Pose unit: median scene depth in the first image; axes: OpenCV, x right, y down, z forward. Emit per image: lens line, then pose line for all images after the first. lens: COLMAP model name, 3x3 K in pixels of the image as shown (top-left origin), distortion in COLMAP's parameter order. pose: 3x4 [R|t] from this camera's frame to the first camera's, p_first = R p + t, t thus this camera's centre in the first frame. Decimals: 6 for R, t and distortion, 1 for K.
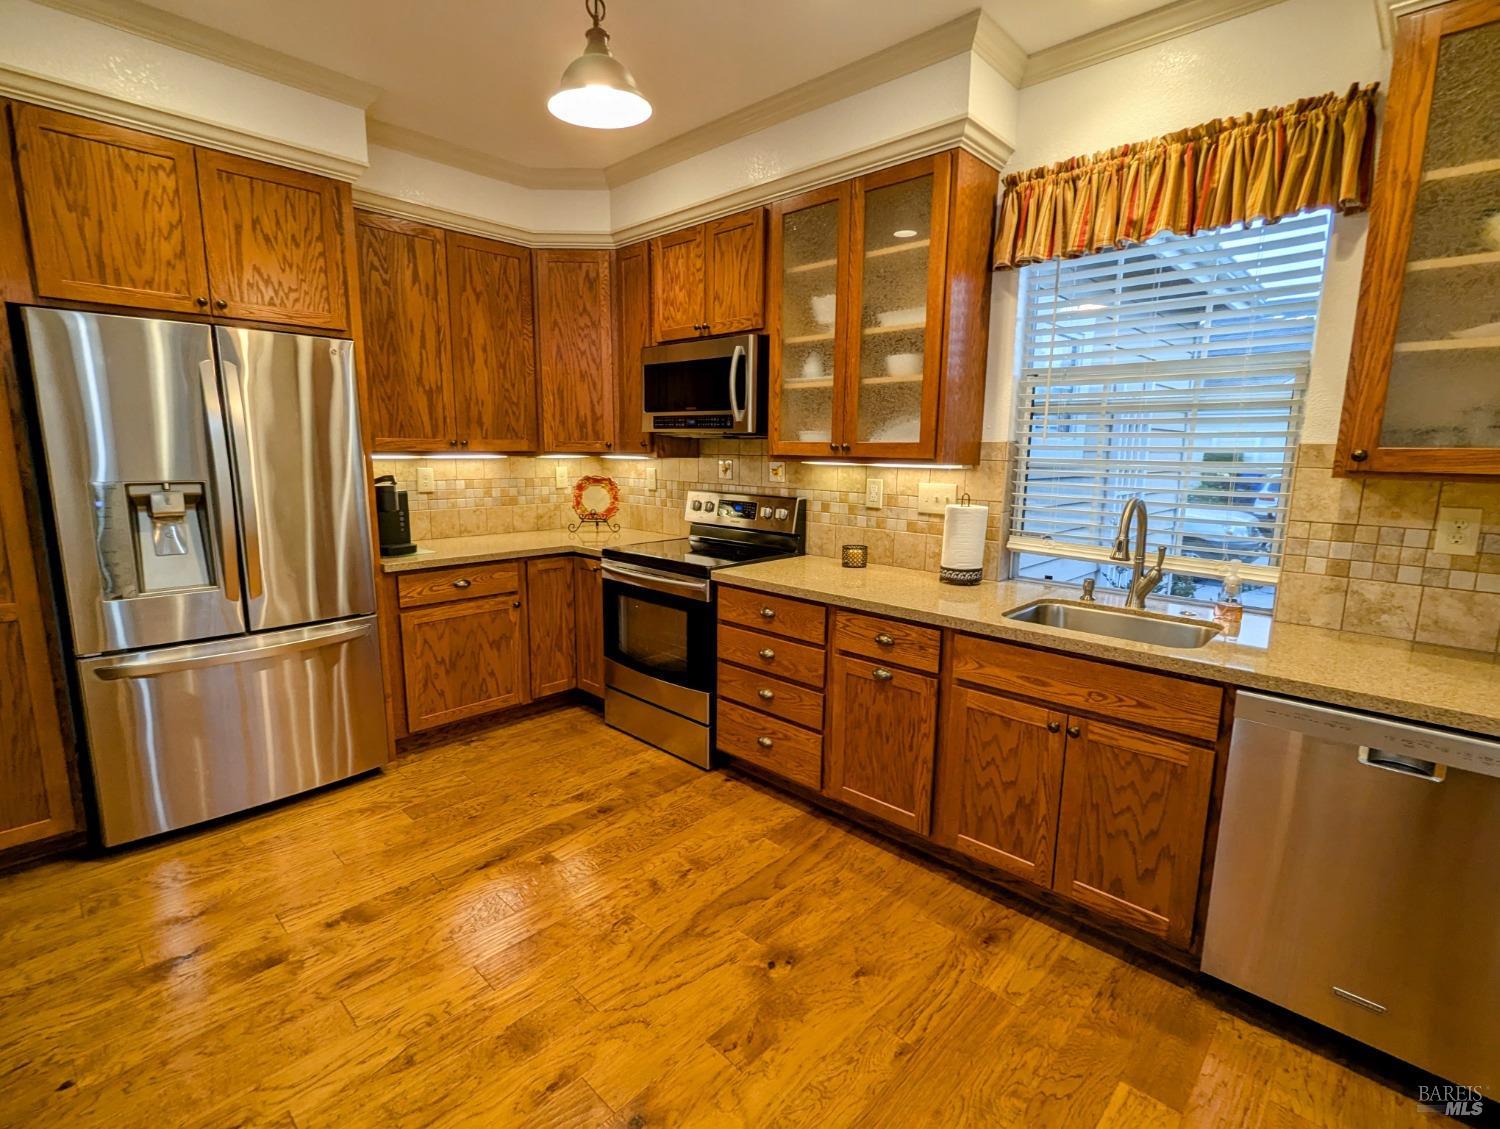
lens RADIAL K [[707.1, 0, 742.2], [0, 707.1, 565.0], [0, 0, 1]] dist [-0.019785, -0.000446]
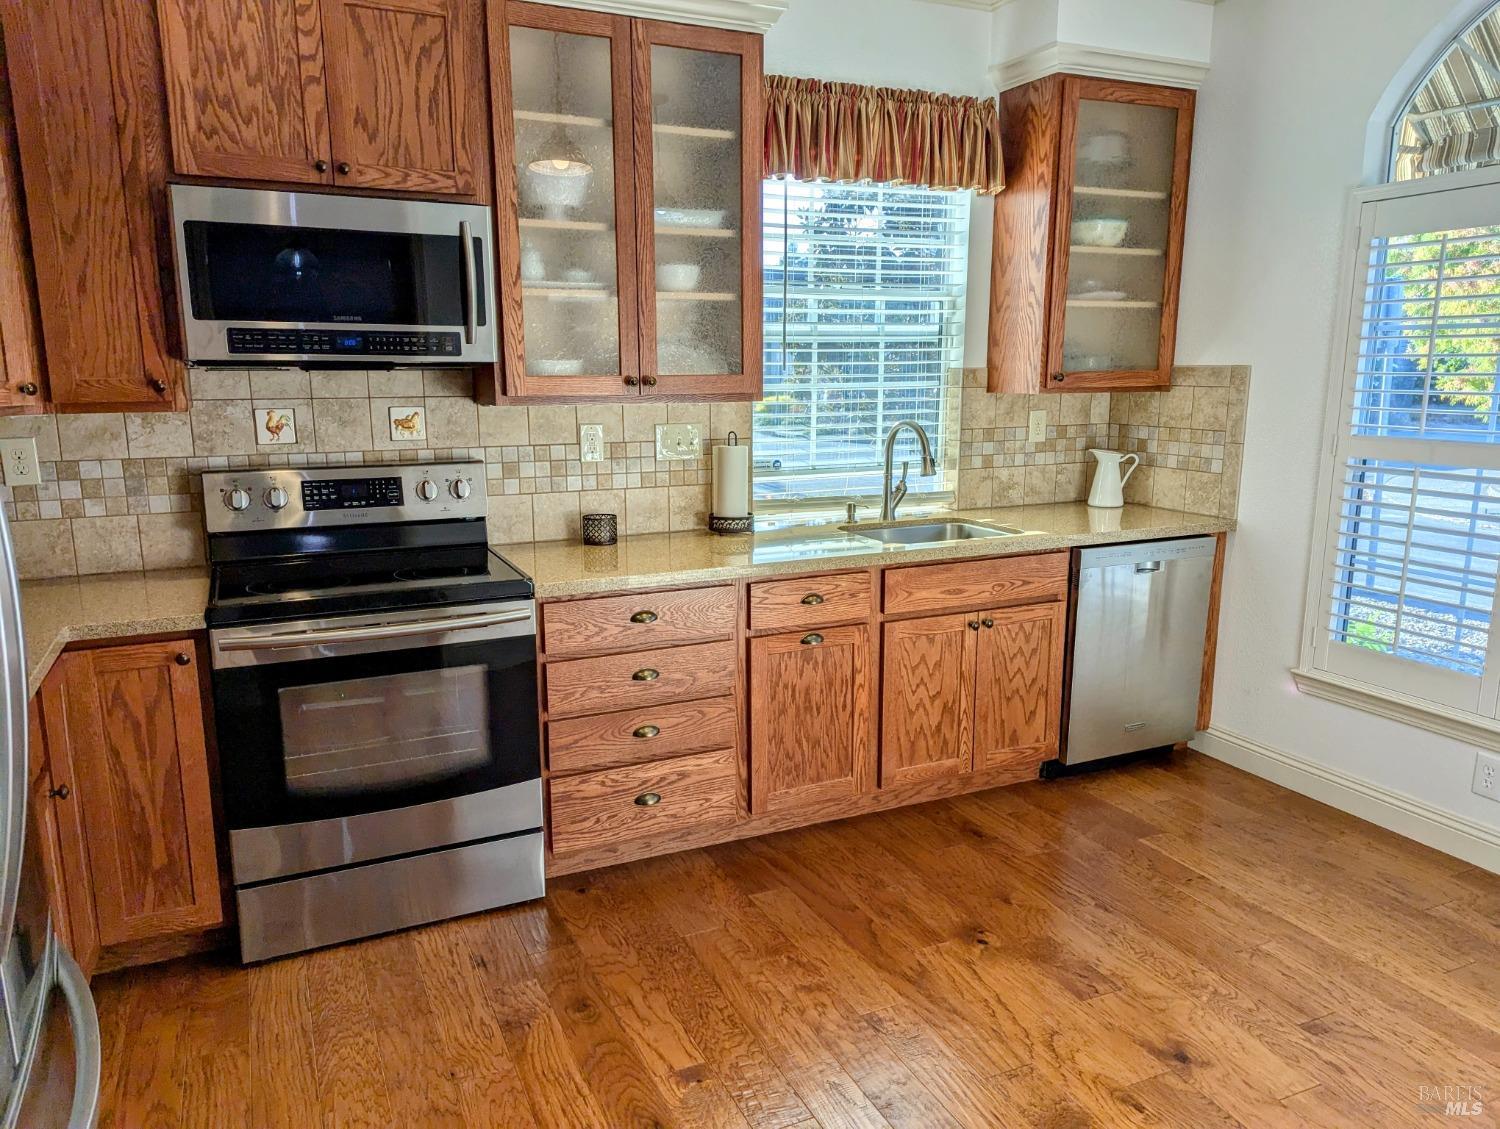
lens RADIAL K [[1032.7, 0, 750.0], [0, 1032.7, 564.5], [0, 0, 1]] dist [0.026182, -0.005067]
pose [[0.369055, -0.187799, 0.910236, -0.956810], [0.164176, 0.977144, 0.135039, -0.120102], [-0.914792, 0.099602, 0.391452, 0.541425]]
